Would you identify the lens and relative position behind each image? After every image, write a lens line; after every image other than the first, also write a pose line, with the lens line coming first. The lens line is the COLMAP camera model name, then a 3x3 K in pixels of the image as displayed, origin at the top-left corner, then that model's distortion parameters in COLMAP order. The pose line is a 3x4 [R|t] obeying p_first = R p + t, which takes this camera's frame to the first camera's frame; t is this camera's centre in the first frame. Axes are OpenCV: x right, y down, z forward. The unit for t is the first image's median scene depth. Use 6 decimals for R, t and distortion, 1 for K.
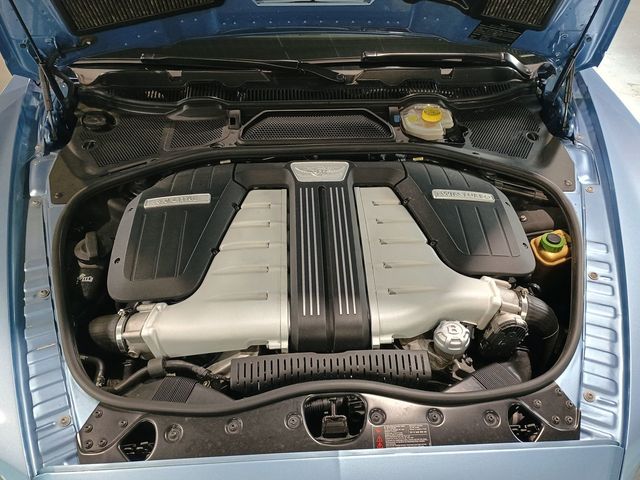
lens RADIAL K [[552.0, 0, 329.2], [0, 552.0, 242.0], [0, 0, 1]] dist [0.065318, -0.074065]
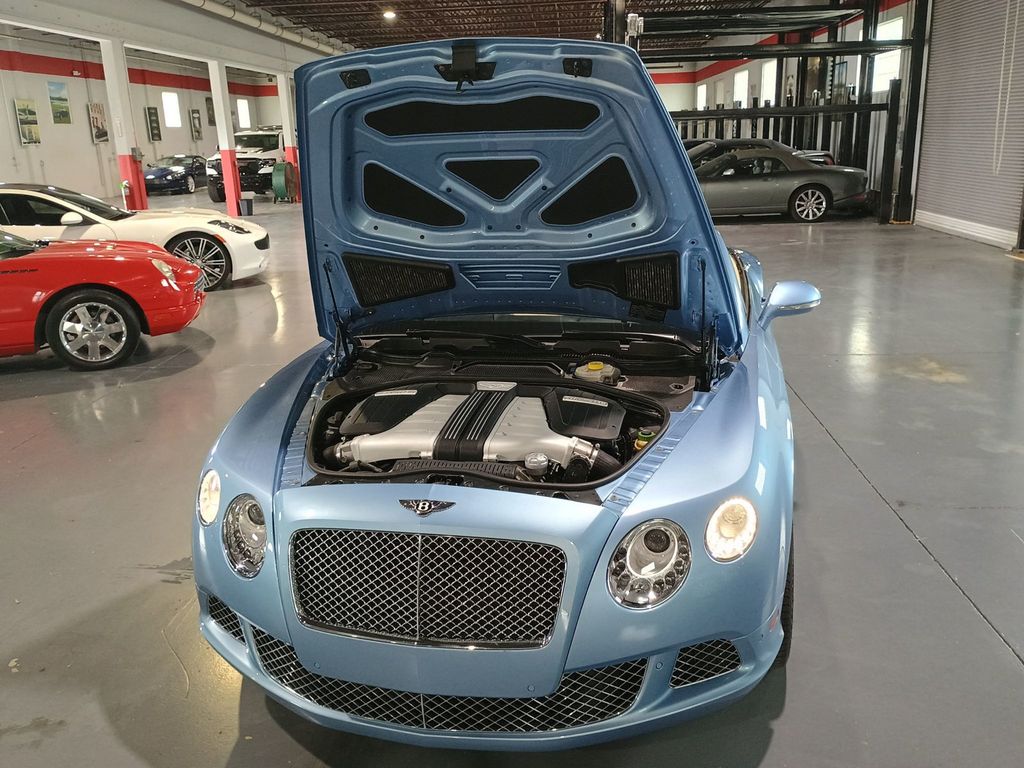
lens RADIAL K [[883.3, 0, 526.7], [0, 883.3, 387.2], [0, 0, 1]] dist [0.065318, -0.074065]
pose [[0.959878, 0.034093, -0.278338, 0.728045], [-0.147417, 0.905708, -0.397444, 0.803298], [0.238543, 0.422529, 0.874395, -1.016034]]
